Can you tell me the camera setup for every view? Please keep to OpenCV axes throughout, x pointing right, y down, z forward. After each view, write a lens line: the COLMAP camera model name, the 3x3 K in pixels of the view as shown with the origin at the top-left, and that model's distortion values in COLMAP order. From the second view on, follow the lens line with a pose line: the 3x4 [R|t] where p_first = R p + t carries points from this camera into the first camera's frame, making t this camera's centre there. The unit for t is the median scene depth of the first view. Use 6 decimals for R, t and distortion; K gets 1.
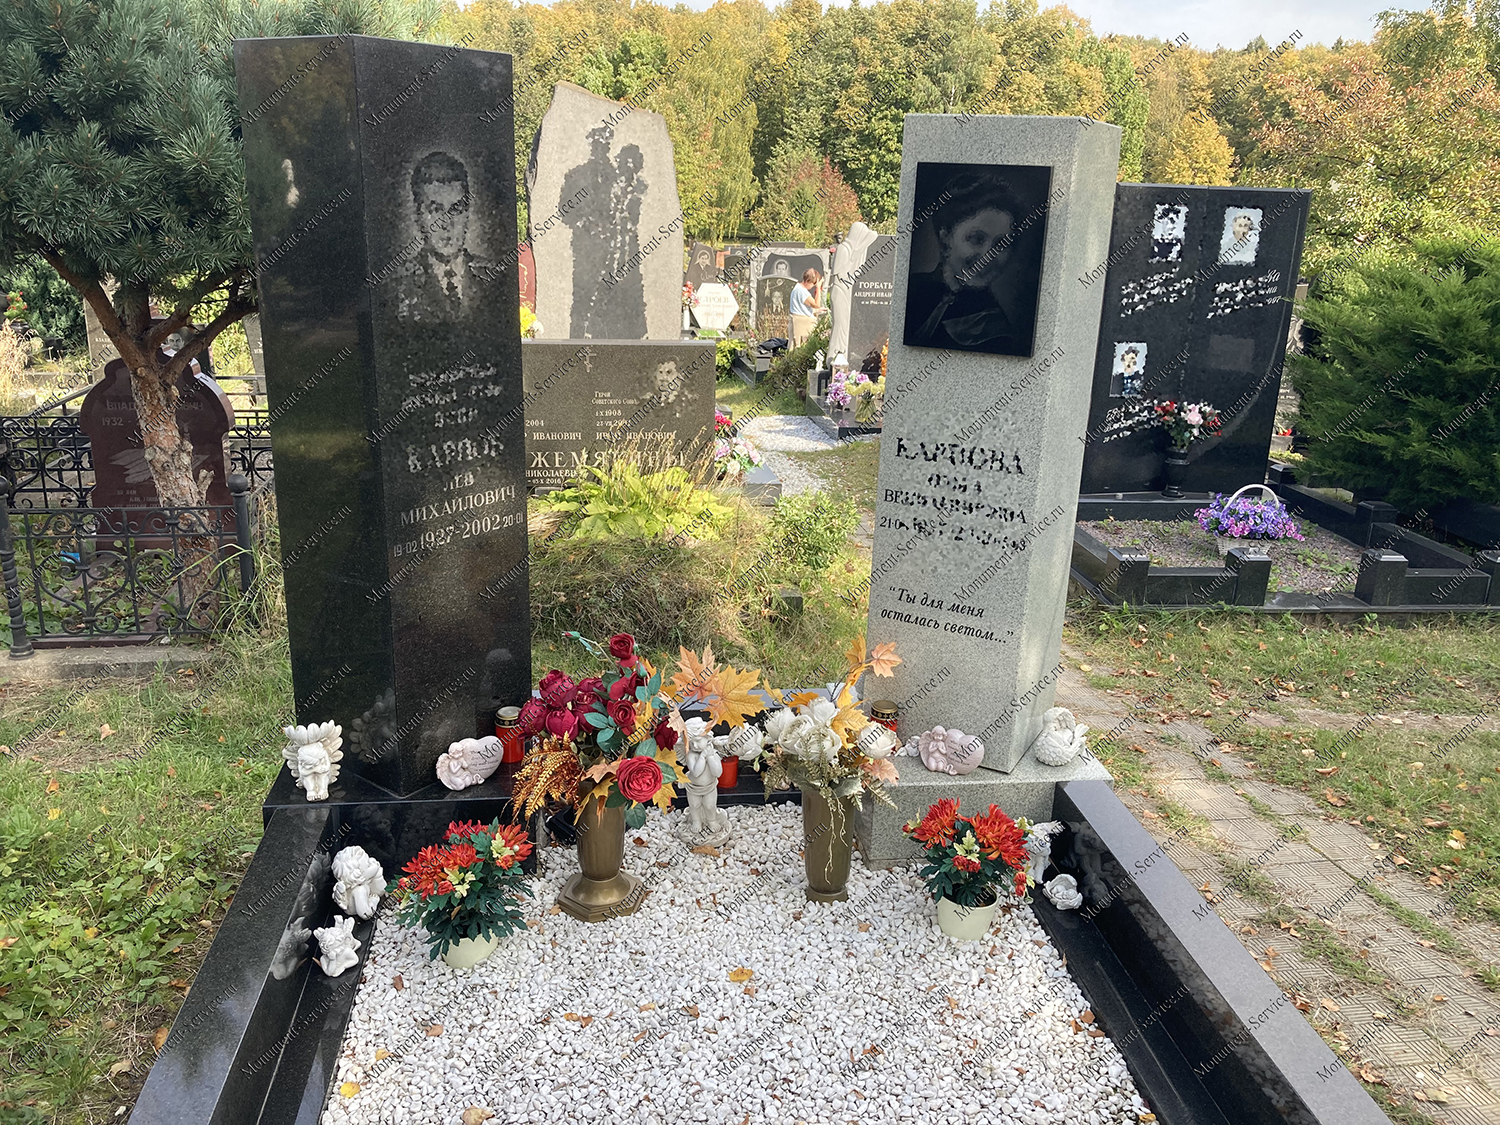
lens RADIAL K [[1224.8, 0, 748.5], [0, 1224.8, 563.9], [0, 0, 1]] dist [-0.005044, -0.001926]
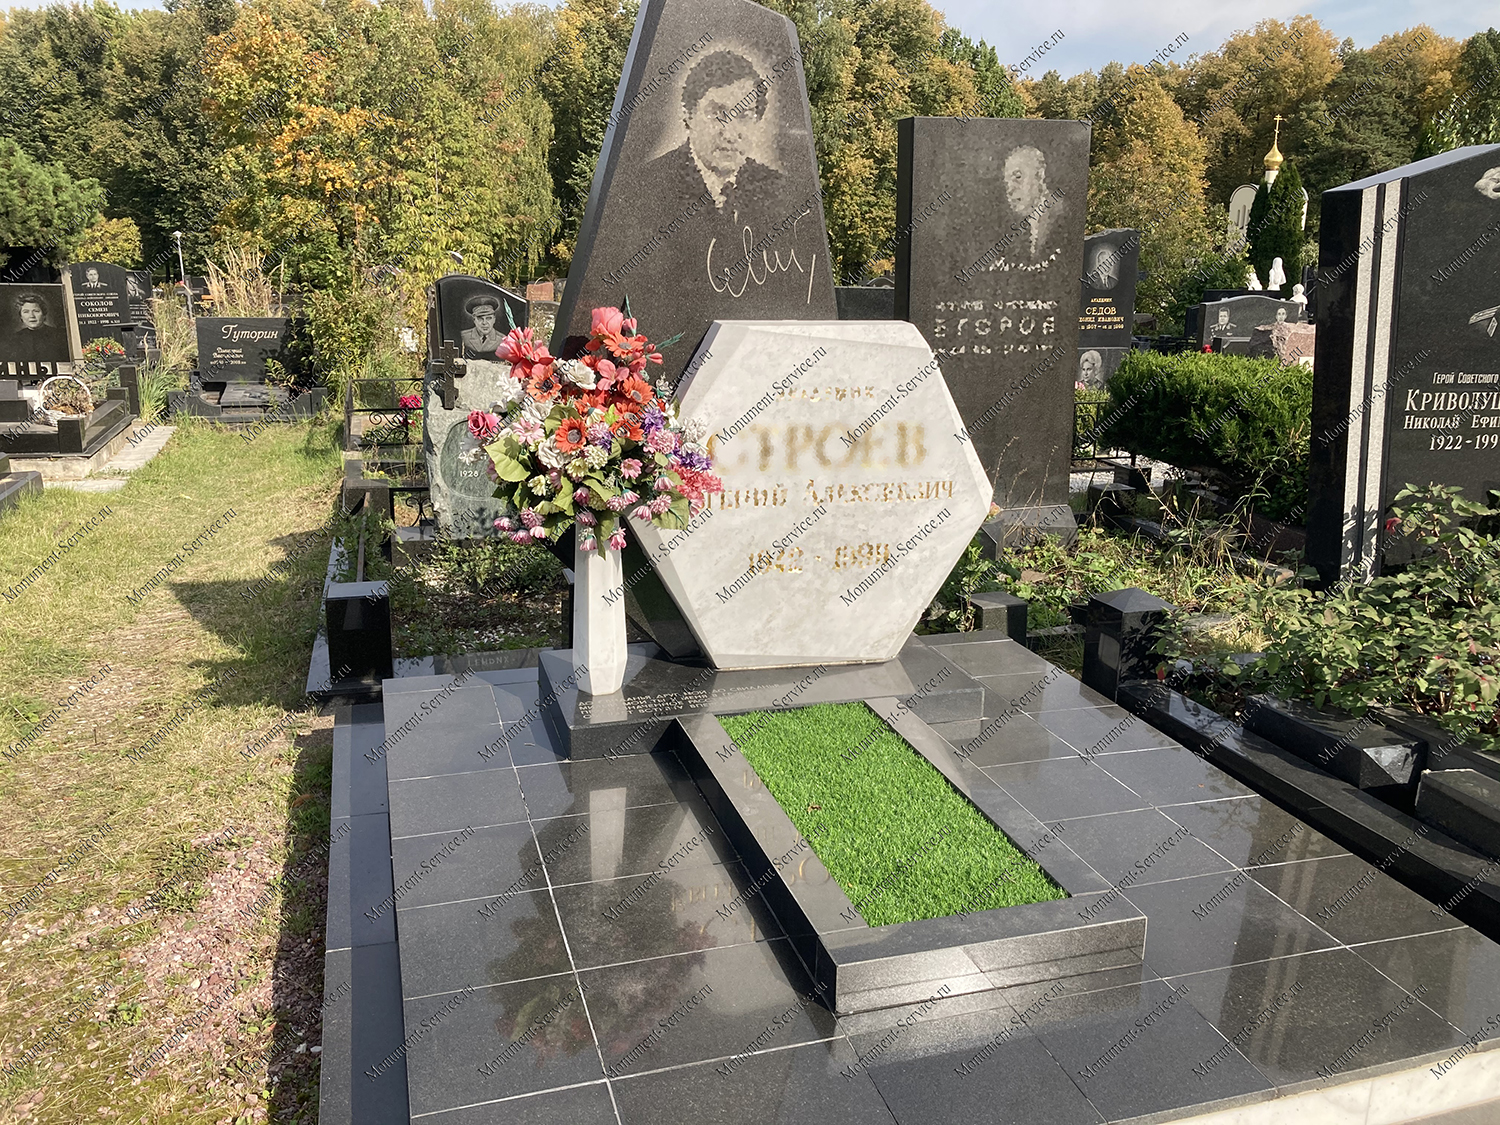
lens RADIAL K [[1224.8, 0, 750.8], [0, 1224.8, 562.4], [0, 0, 1]] dist [-0.005044, -0.001926]
pose [[0.984118, -0.066357, 0.164649, -0.015112], [0.073428, 0.996605, -0.037231, -0.054439], [-0.161620, 0.048730, 0.985649, 0.239436]]
